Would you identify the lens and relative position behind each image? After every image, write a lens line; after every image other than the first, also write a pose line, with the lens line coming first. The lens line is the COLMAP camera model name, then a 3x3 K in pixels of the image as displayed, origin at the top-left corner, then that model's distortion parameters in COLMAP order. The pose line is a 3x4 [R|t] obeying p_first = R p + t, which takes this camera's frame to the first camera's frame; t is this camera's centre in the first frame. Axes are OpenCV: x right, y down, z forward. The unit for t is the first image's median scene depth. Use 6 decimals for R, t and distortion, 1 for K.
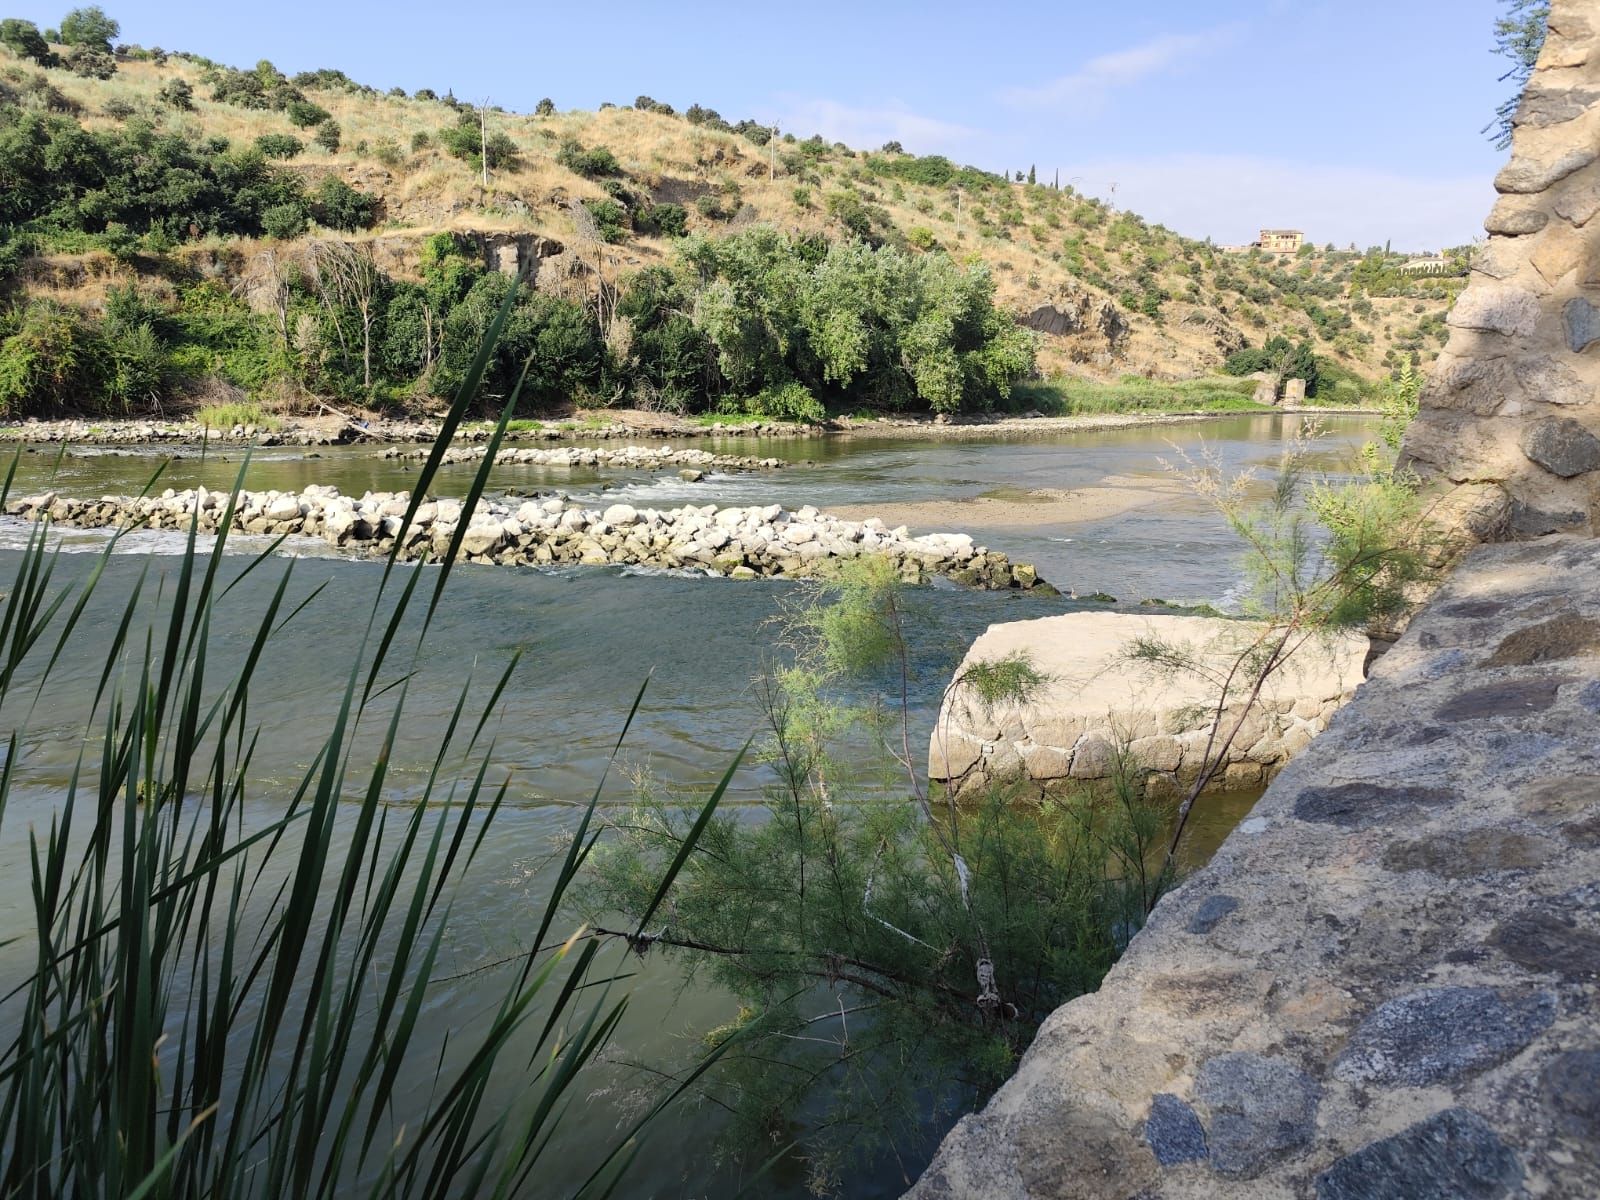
lens RADIAL K [[1101.6, 0, 800.0], [0, 1101.6, 600.0], [0, 0, 1]] dist [0.040982, -0.041642]
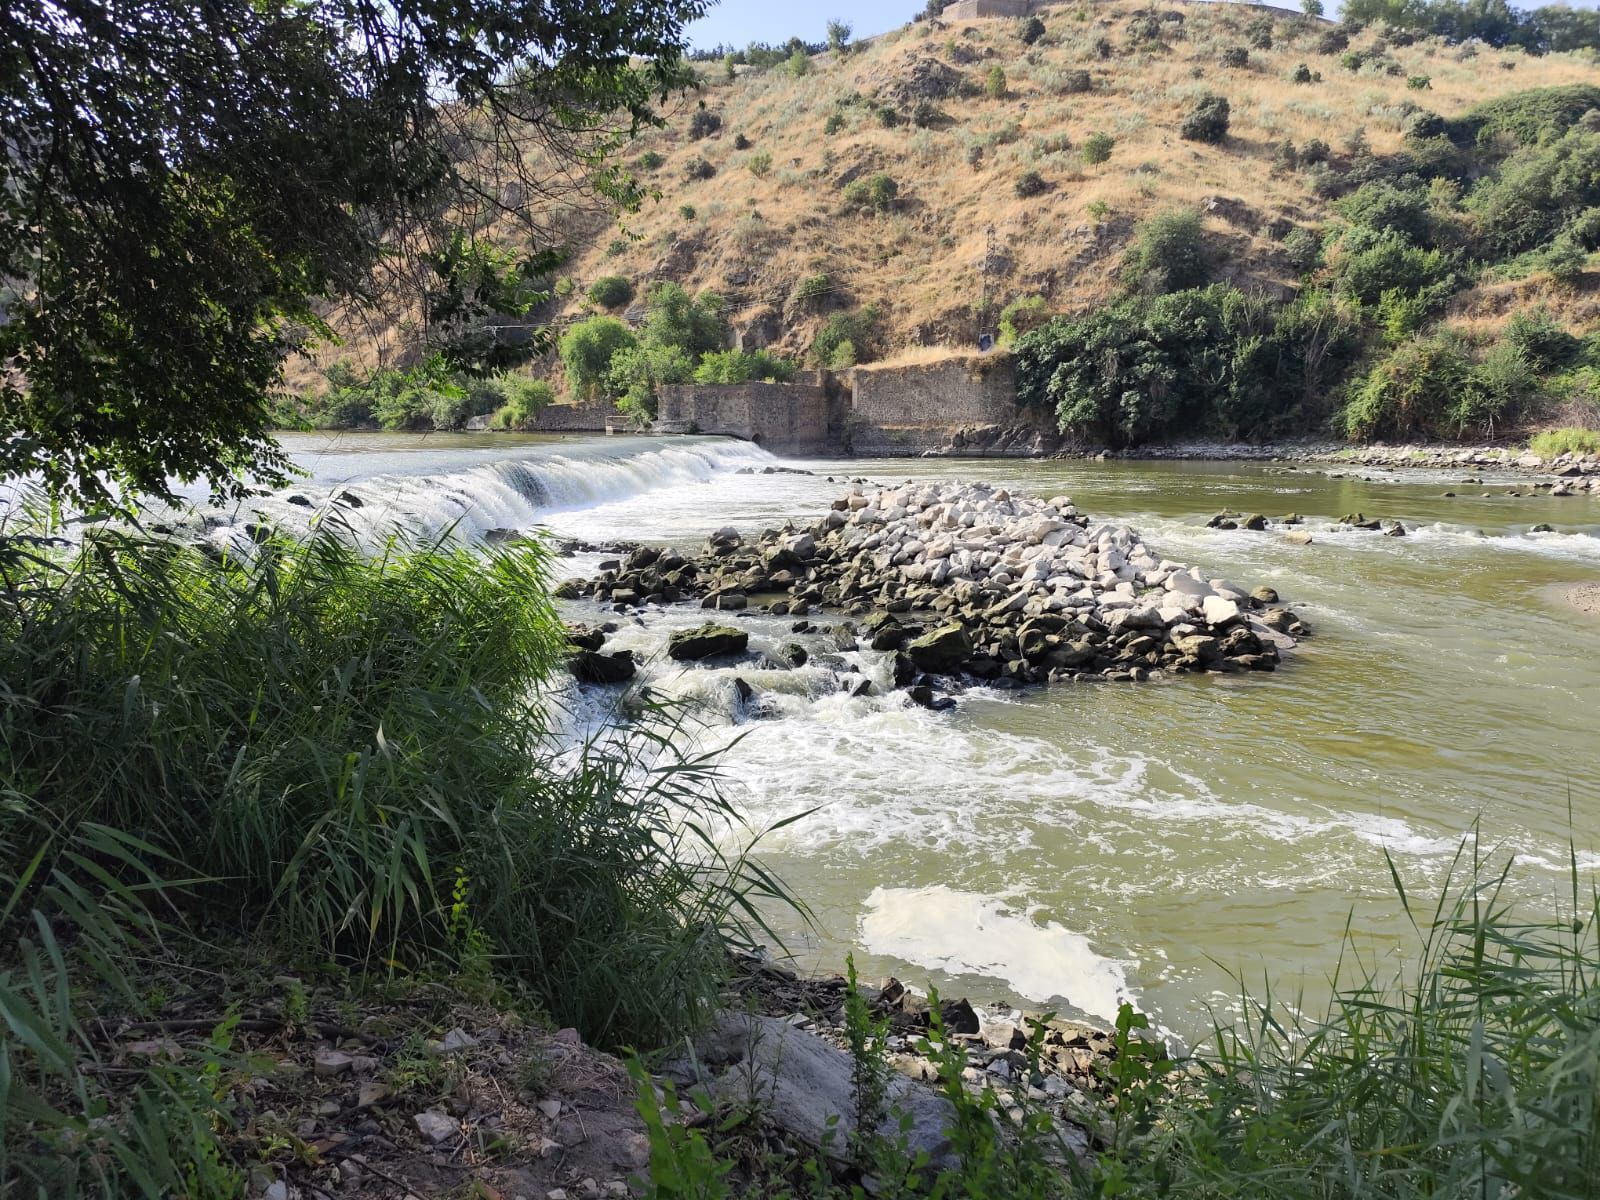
lens RADIAL K [[1095.8, 0, 804.0], [0, 1095.8, 604.7], [0, 0, 1]] dist [0.030670, -0.027008]
pose [[0.174406, 0.148319, -0.973439, 0.158069], [-0.180556, 0.976646, 0.116458, -0.020892], [0.967978, 0.155449, 0.197113, 0.165043]]
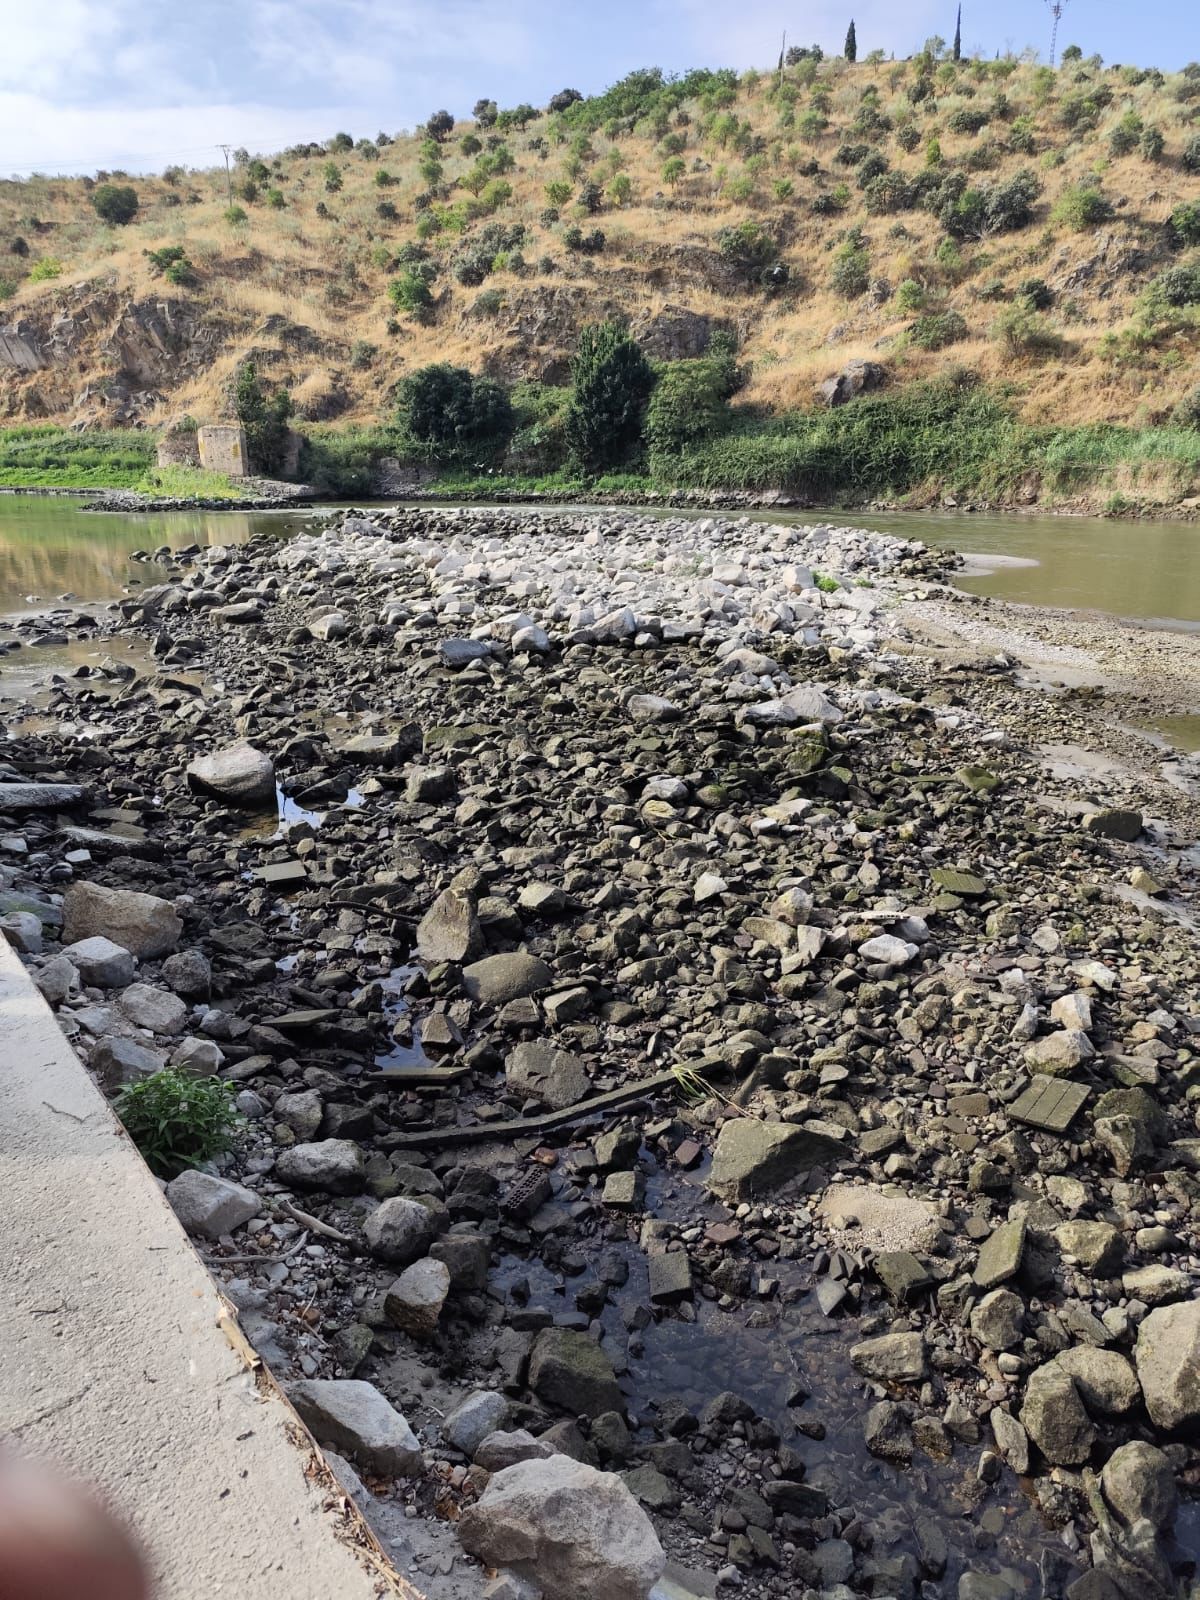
lens RADIAL K [[1095.8, 0, 596.7], [0, 1095.8, 810.0], [0, 0, 1]] dist [0.030670, -0.027008]
pose [[0.445532, 0.262050, -0.856055, 1.659252], [-0.176278, 0.963161, 0.203093, -0.283141], [0.877740, 0.060419, 0.475313, 1.593081]]
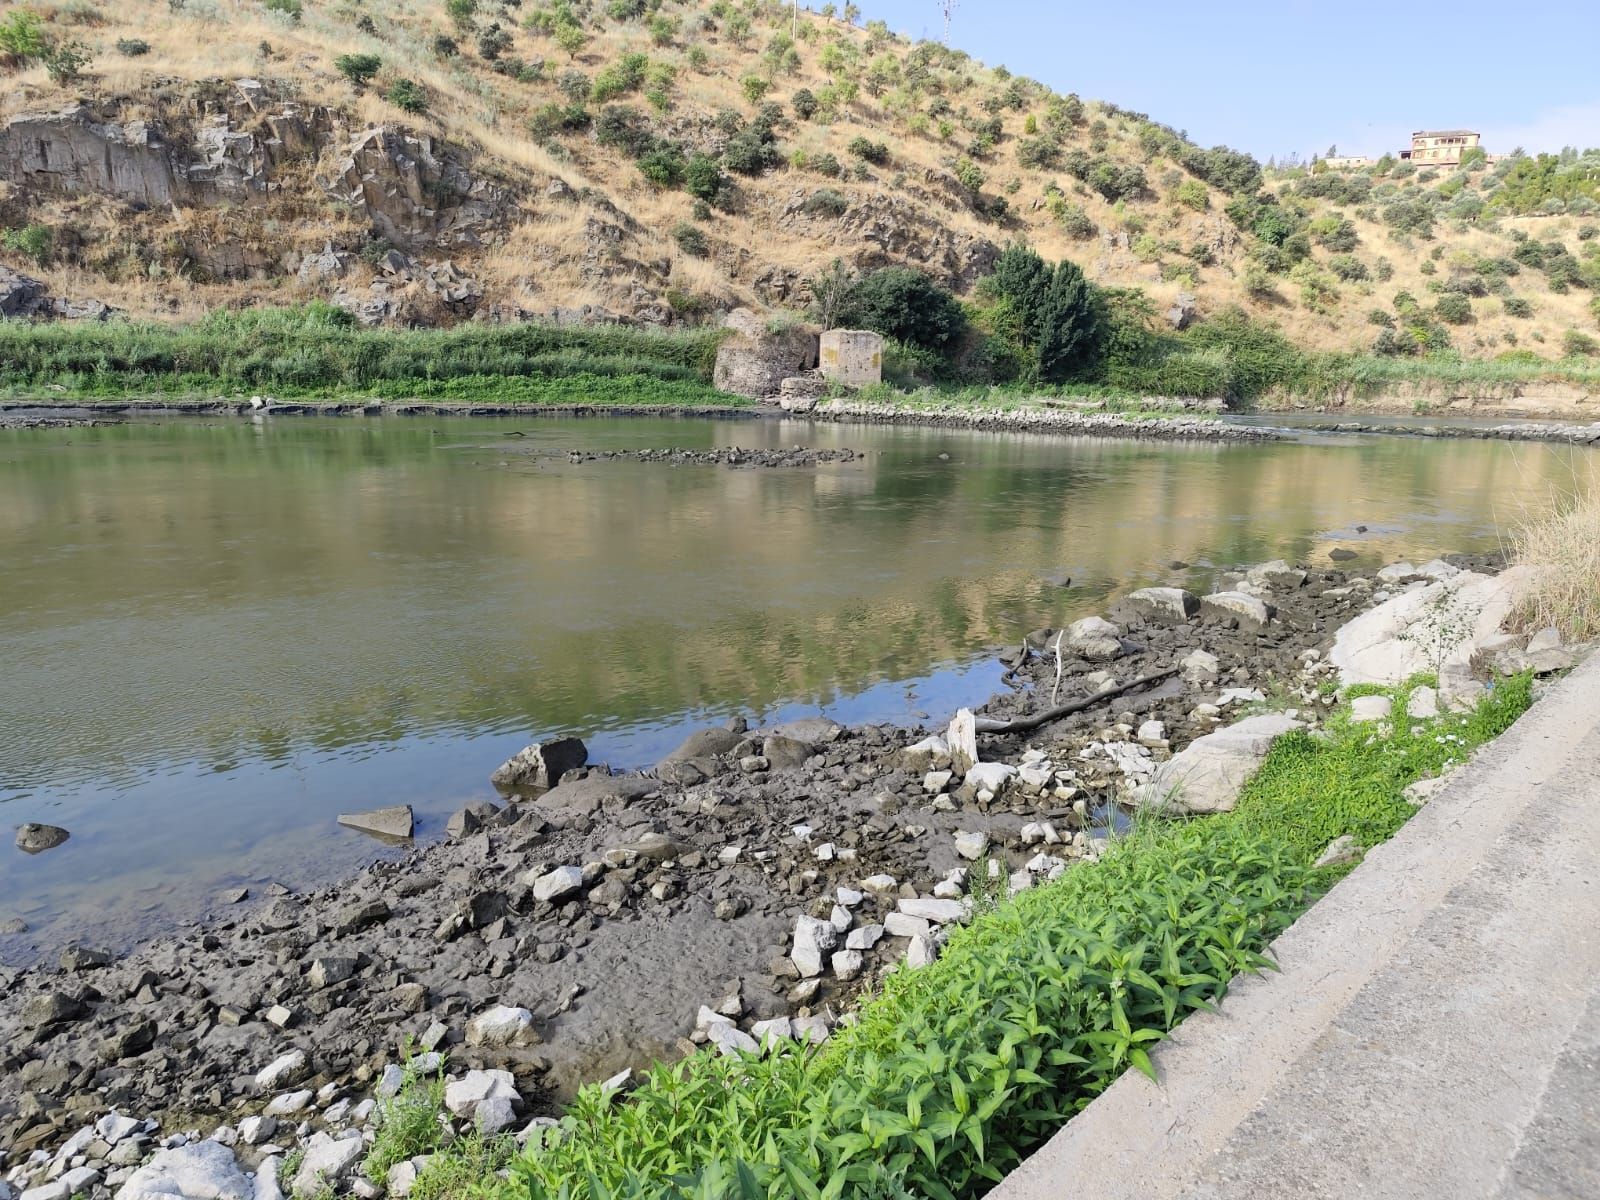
lens RADIAL K [[1091.8, 0, 800.0], [0, 1091.8, 600.0], [0, 0, 1]] dist [0.039298, -0.034541]
pose [[0.967157, 0.072178, -0.243716, 0.914120], [-0.068001, 0.997359, 0.025522, -0.192288], [0.244914, -0.008111, 0.969511, 1.060937]]
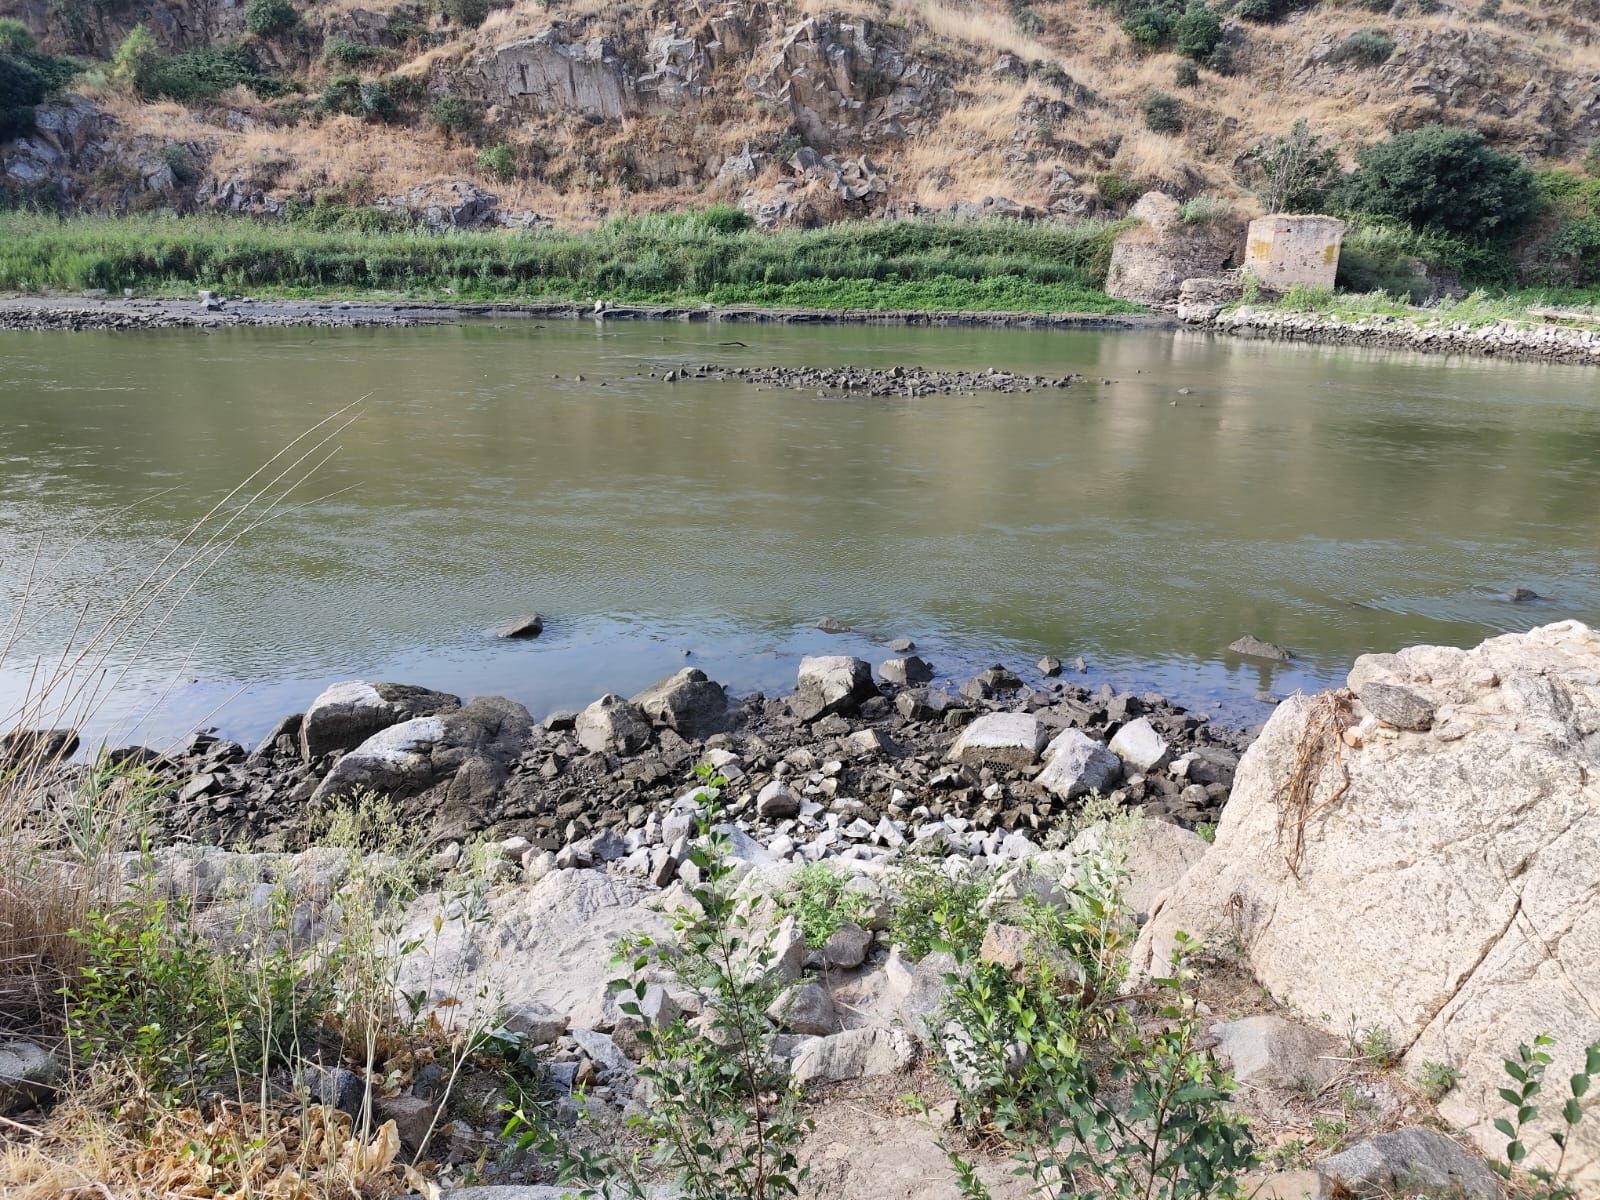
lens RADIAL K [[1091.8, 0, 800.0], [0, 1091.8, 600.0], [0, 0, 1]] dist [0.039298, -0.034541]
pose [[0.694269, 0.222218, -0.684551, 1.001698], [-0.147368, 0.974881, 0.167004, -0.217692], [0.704467, -0.015065, 0.709577, 1.184294]]
